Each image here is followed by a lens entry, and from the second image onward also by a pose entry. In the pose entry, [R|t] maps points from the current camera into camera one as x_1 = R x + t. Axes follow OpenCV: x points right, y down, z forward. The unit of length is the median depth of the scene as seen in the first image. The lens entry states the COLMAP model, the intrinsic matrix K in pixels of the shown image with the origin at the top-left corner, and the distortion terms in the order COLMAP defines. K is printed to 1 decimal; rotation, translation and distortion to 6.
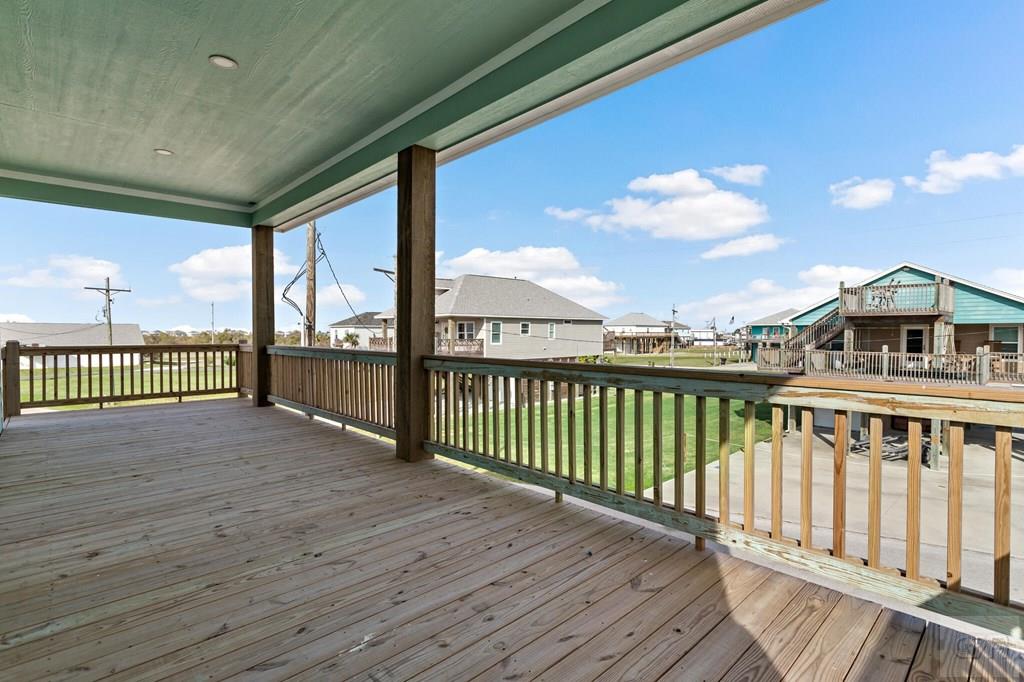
lens RADIAL K [[484.7, 0, 529.5], [0, 484.7, 355.9], [0, 0, 1]] dist [0.004043, 0.001180]
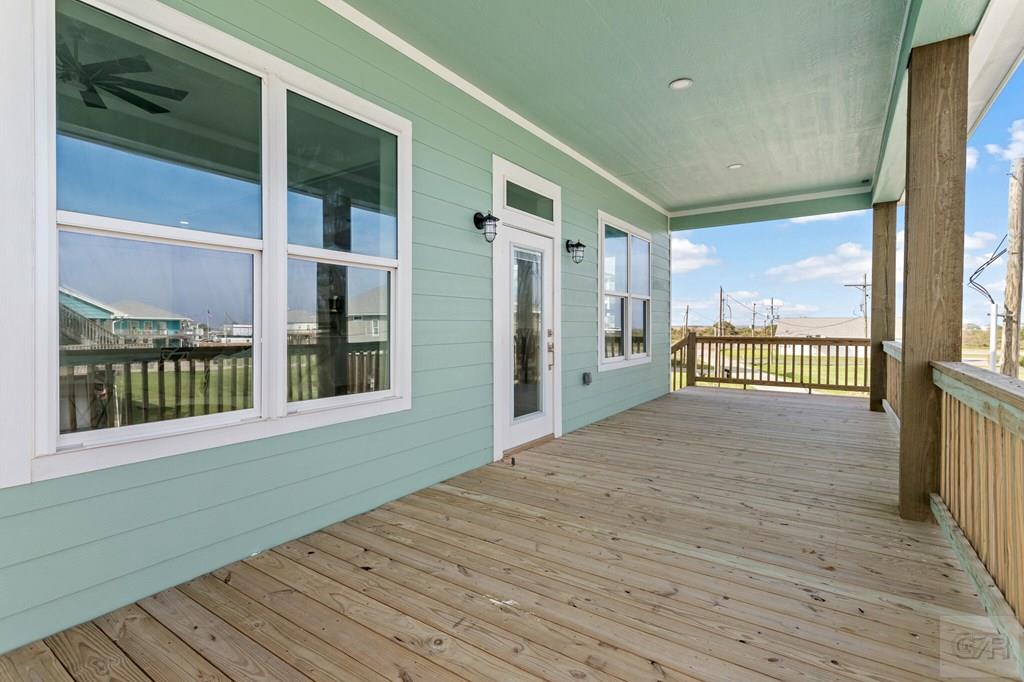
lens RADIAL K [[500.5, 0, 519.3], [0, 500.5, 335.9], [0, 0, 1]] dist [0.003598, 0.000371]
pose [[0.210156, 0.023574, -0.977384, 0.411832], [-0.051298, 0.998598, 0.013056, -0.020416], [0.976321, 0.047394, 0.211071, 0.404382]]
